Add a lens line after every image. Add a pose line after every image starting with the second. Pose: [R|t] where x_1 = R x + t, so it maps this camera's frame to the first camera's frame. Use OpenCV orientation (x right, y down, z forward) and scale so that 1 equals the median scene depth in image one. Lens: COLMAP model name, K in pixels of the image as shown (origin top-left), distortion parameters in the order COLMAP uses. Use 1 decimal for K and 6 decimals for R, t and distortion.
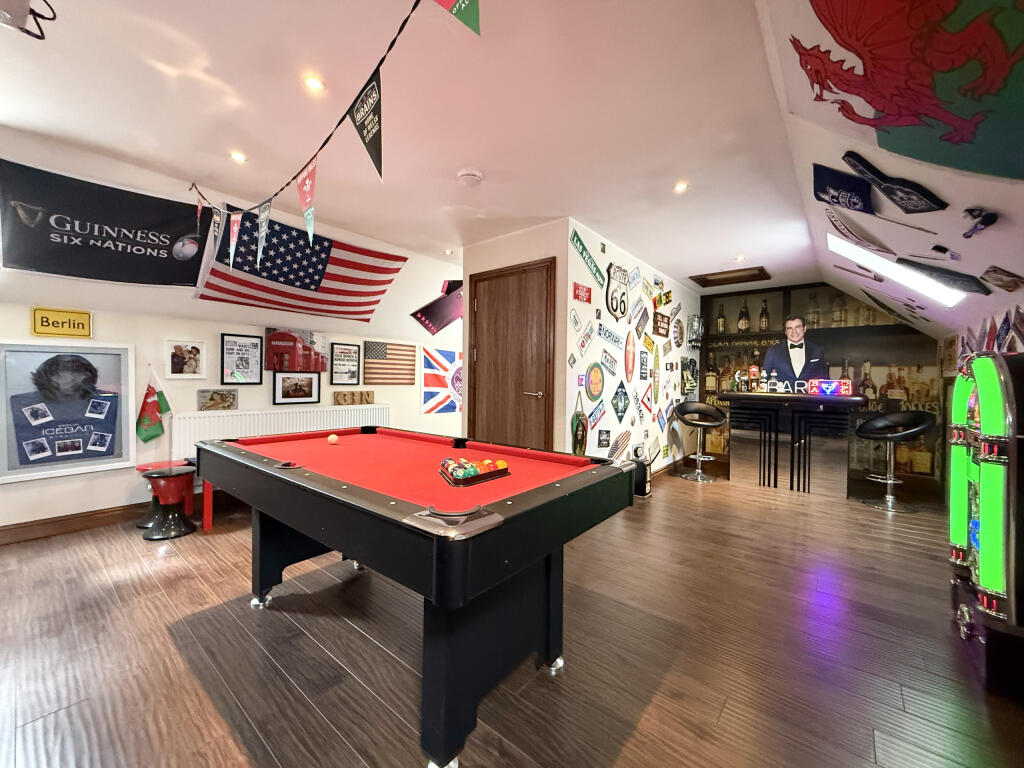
lens RADIAL K [[407.4, 0, 510.3], [0, 407.4, 382.5], [0, 0, 1]] dist [-0.000044, -0.000132]
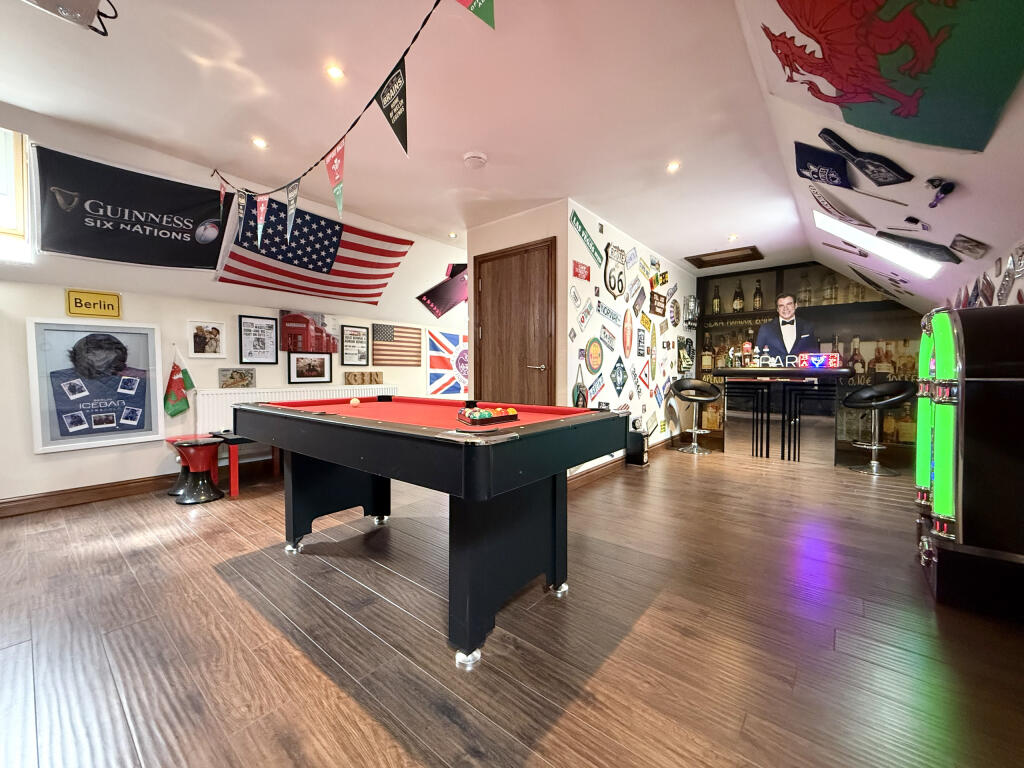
lens RADIAL K [[407.4, 0, 510.4], [0, 407.4, 382.6], [0, 0, 1]] dist [-0.000044, -0.000132]
pose [[0.999914, -0.013077, -0.000682, -0.010784], [0.013088, 0.999708, 0.020303, 0.045725], [0.000416, -0.020310, 0.999794, -0.061045]]
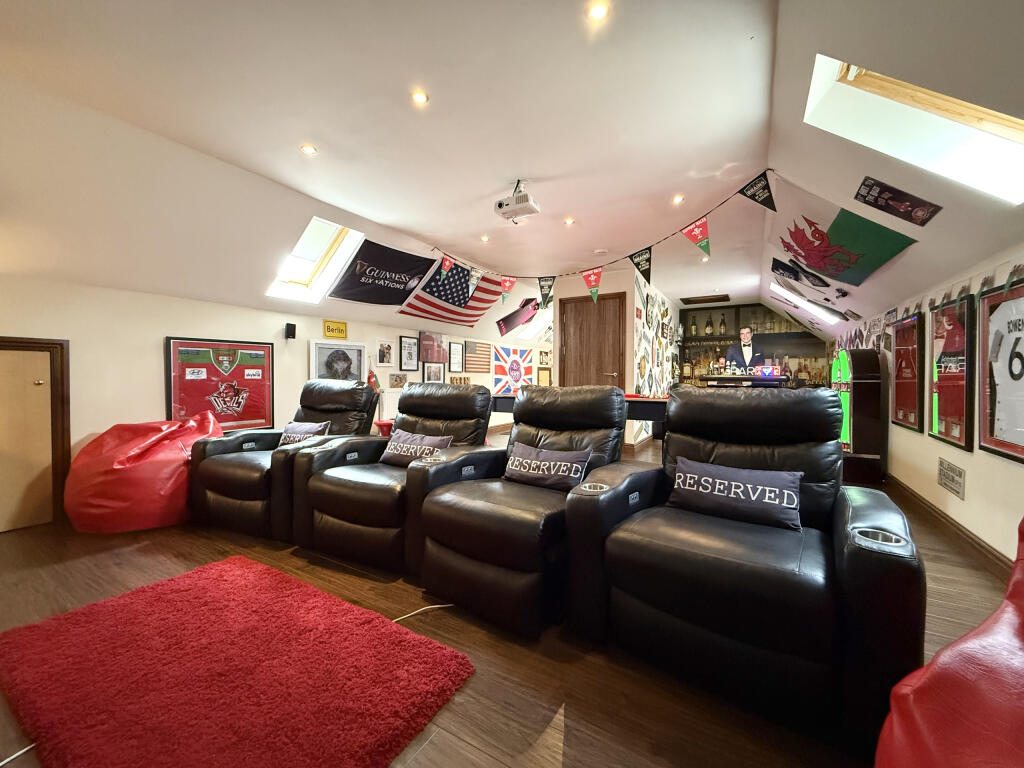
lens RADIAL K [[407.4, 0, 508.1], [0, 407.4, 381.4], [0, 0, 1]] dist [-0.000044, -0.000132]
pose [[0.989076, -0.010331, 0.147045, -0.597685], [0.009764, 0.999942, 0.004573, 0.045514], [-0.147084, -0.003087, 0.989119, -0.566020]]
